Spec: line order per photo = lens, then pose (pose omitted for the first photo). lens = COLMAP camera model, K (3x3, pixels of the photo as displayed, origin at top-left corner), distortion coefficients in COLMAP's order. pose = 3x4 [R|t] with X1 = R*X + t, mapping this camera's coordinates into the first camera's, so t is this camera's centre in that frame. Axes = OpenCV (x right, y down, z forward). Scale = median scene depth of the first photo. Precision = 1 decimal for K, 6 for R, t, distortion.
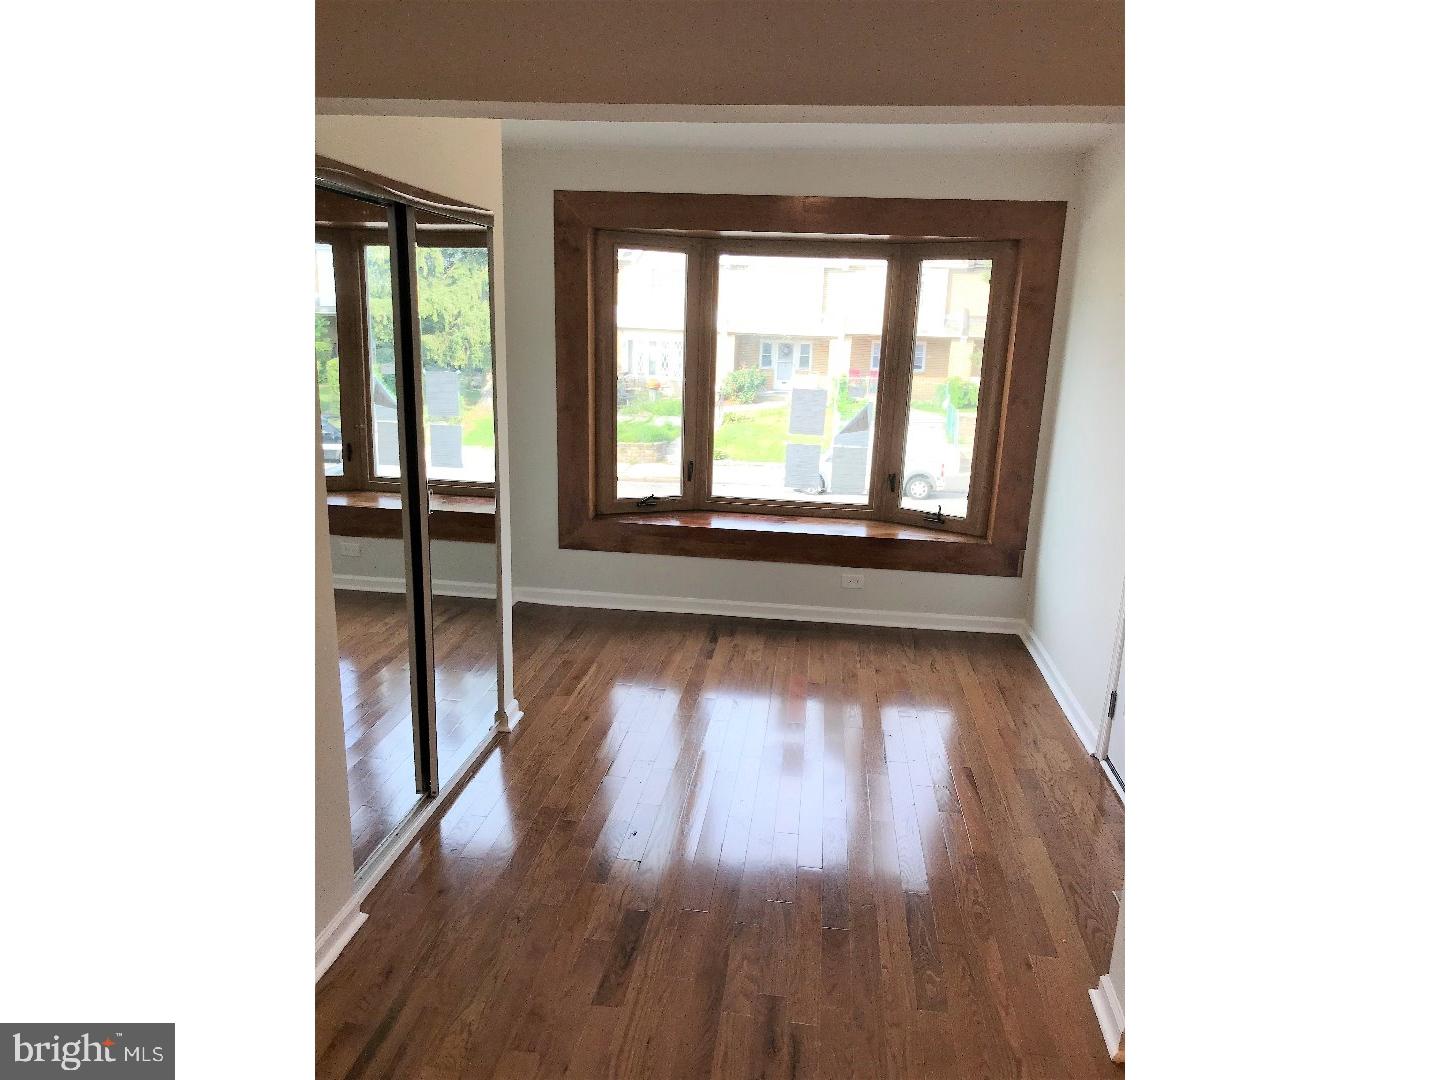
lens RADIAL K [[880.2, 0, 711.8], [0, 880.2, 509.5], [0, 0, 1]] dist [0.026529, -0.026146]
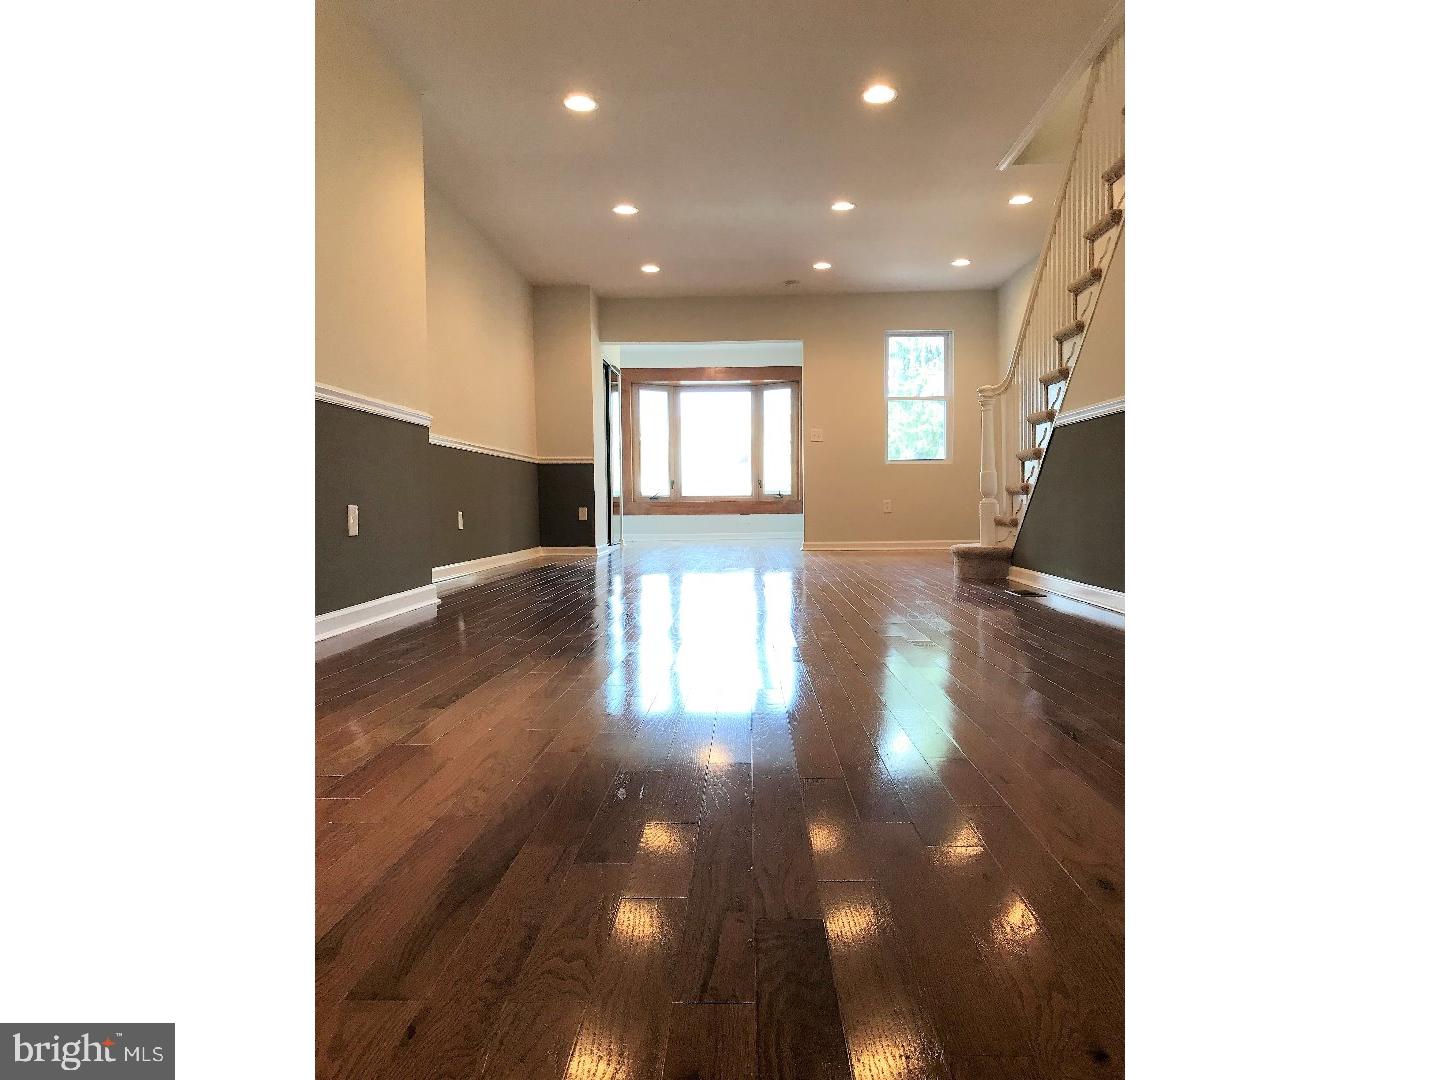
lens RADIAL K [[880.2, 0, 721.6], [0, 880.2, 548.8], [0, 0, 1]] dist [0.026529, -0.026146]
pose [[0.993464, -0.048570, 0.103295, -0.149711], [0.064818, 0.984941, -0.160283, 0.522219], [-0.093955, 0.165931, 0.981651, -1.288022]]
